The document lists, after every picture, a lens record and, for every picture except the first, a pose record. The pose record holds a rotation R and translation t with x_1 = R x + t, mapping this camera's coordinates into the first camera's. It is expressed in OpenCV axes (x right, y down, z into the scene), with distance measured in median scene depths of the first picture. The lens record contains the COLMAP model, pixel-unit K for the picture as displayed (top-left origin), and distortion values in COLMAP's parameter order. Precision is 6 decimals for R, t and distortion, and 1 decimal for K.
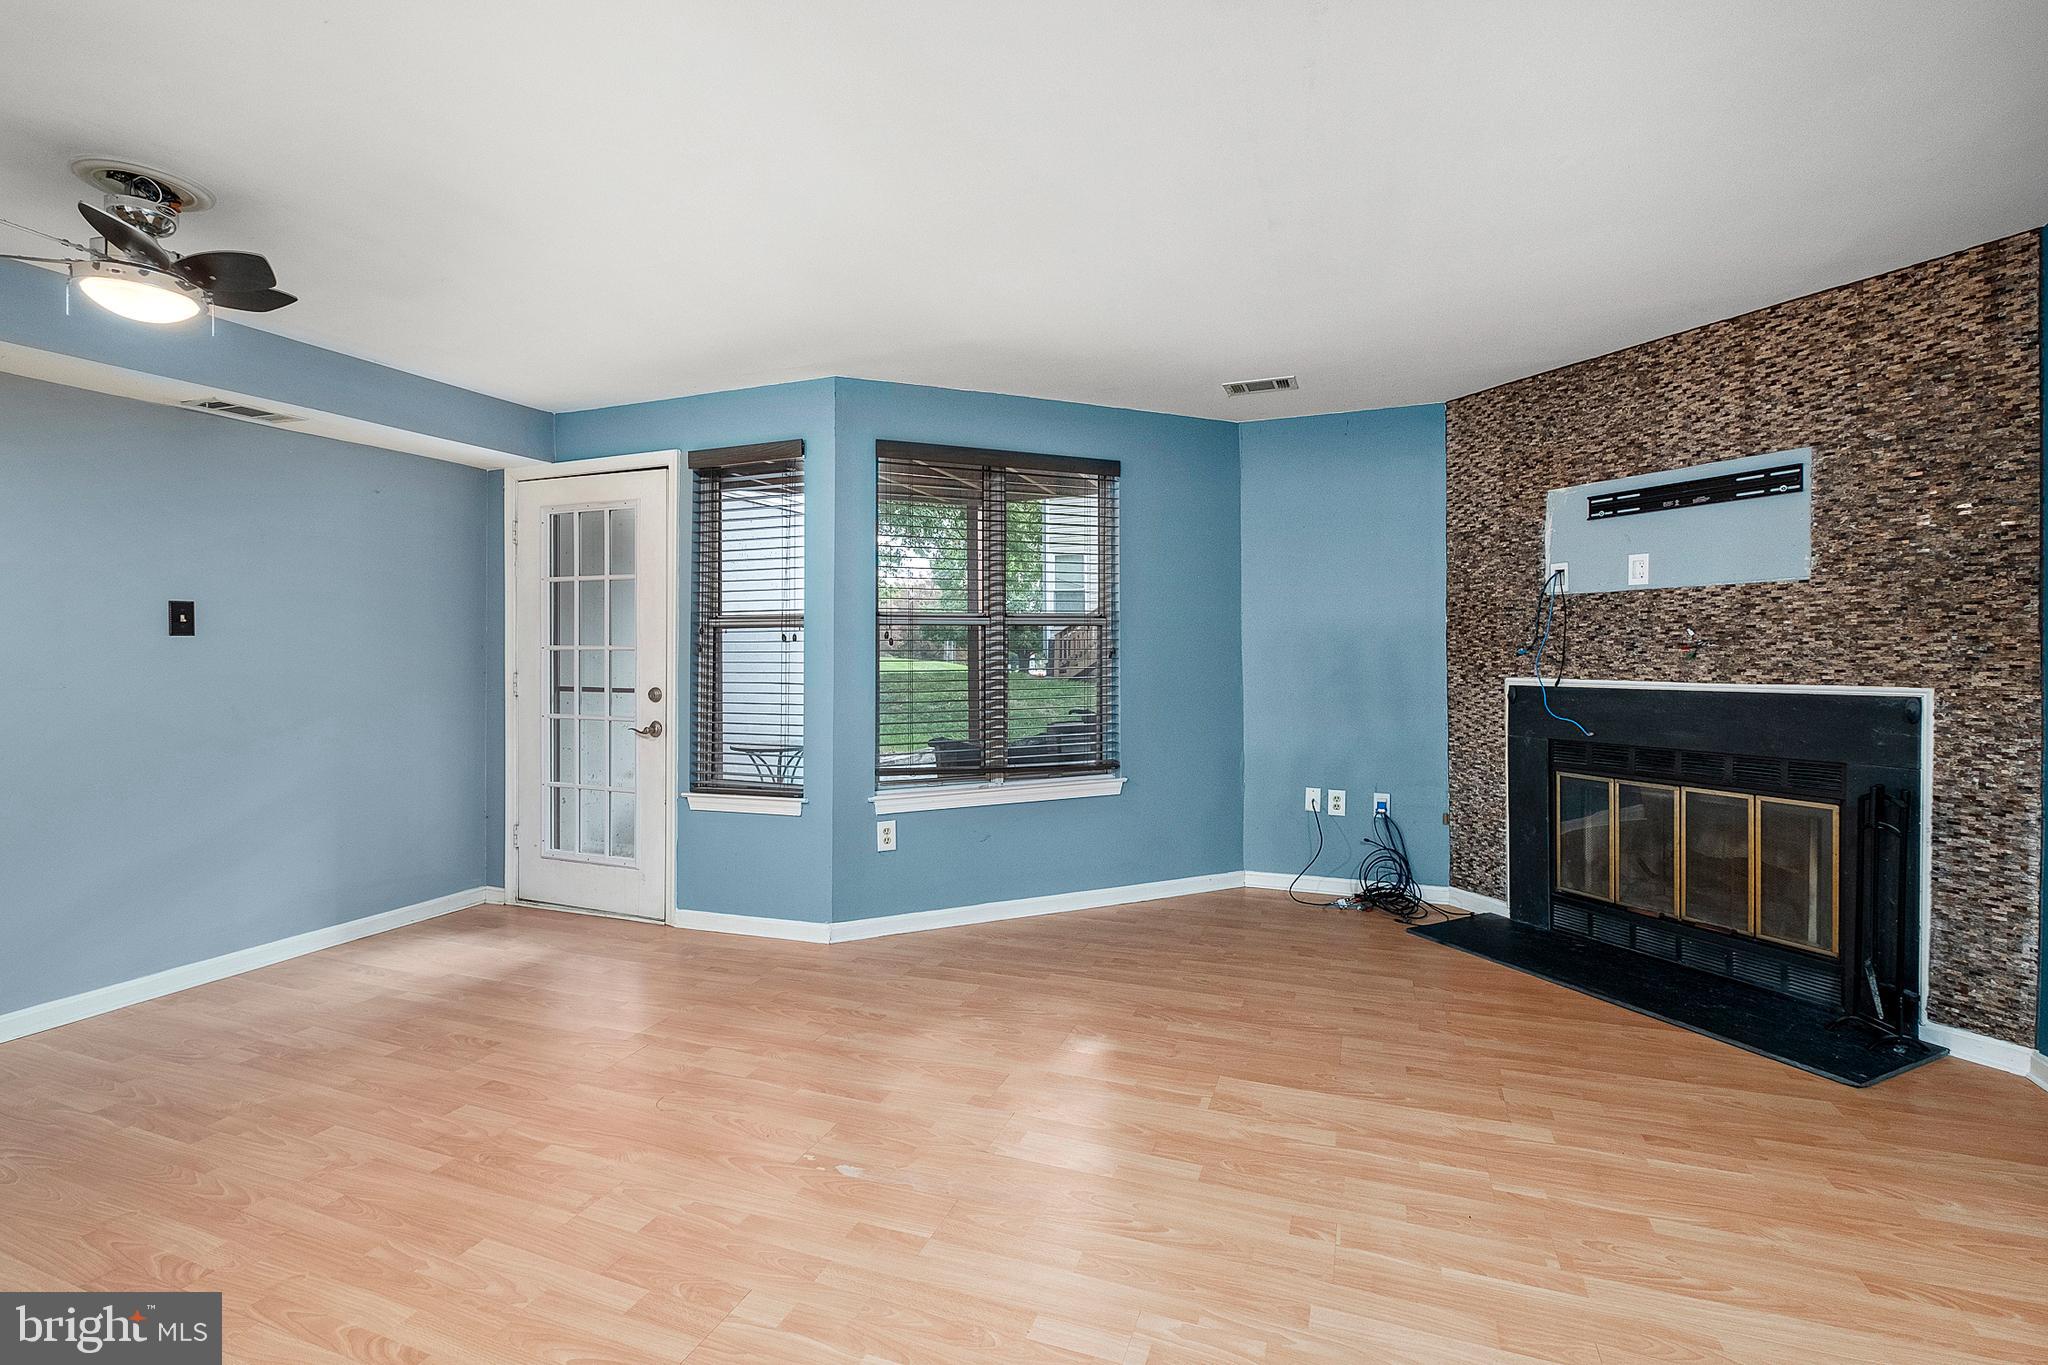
lens RADIAL K [[916.6, 0, 1026.4], [0, 916.6, 648.2], [0, 0, 1]] dist [-0.003371, -0.000774]
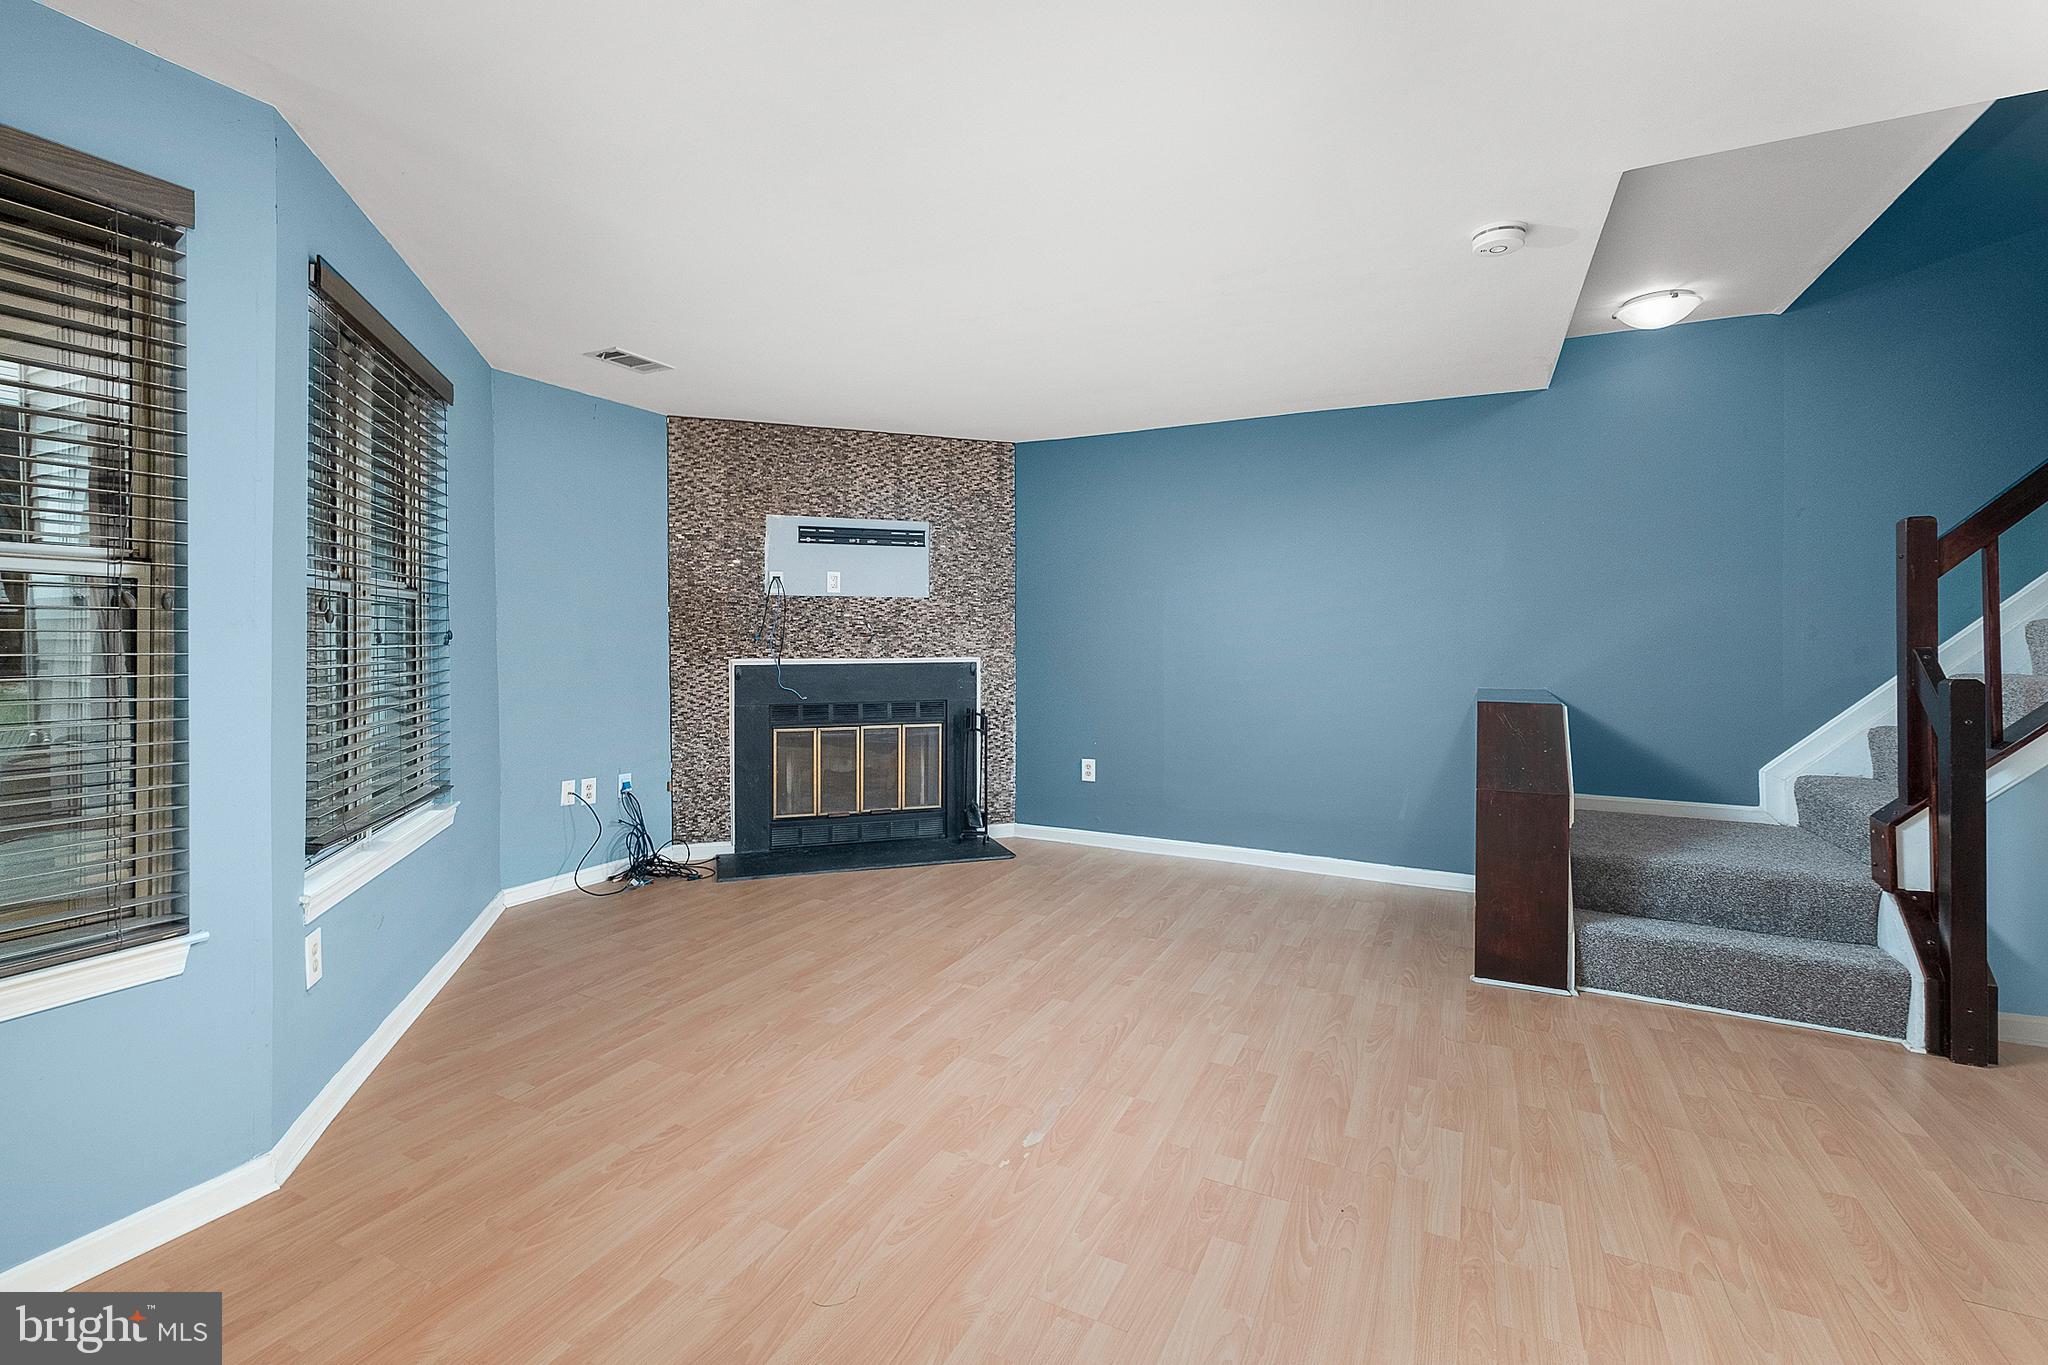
lens RADIAL K [[906.1, 0, 1024.5], [0, 906.1, 643.2], [0, 0, 1]] dist [-0.000838, 0.000187]
pose [[0.088334, -0.001271, 0.996090, -0.774172], [-0.004989, 0.999986, 0.001718, 0.007647], [-0.996078, -0.005122, 0.088326, 0.591152]]
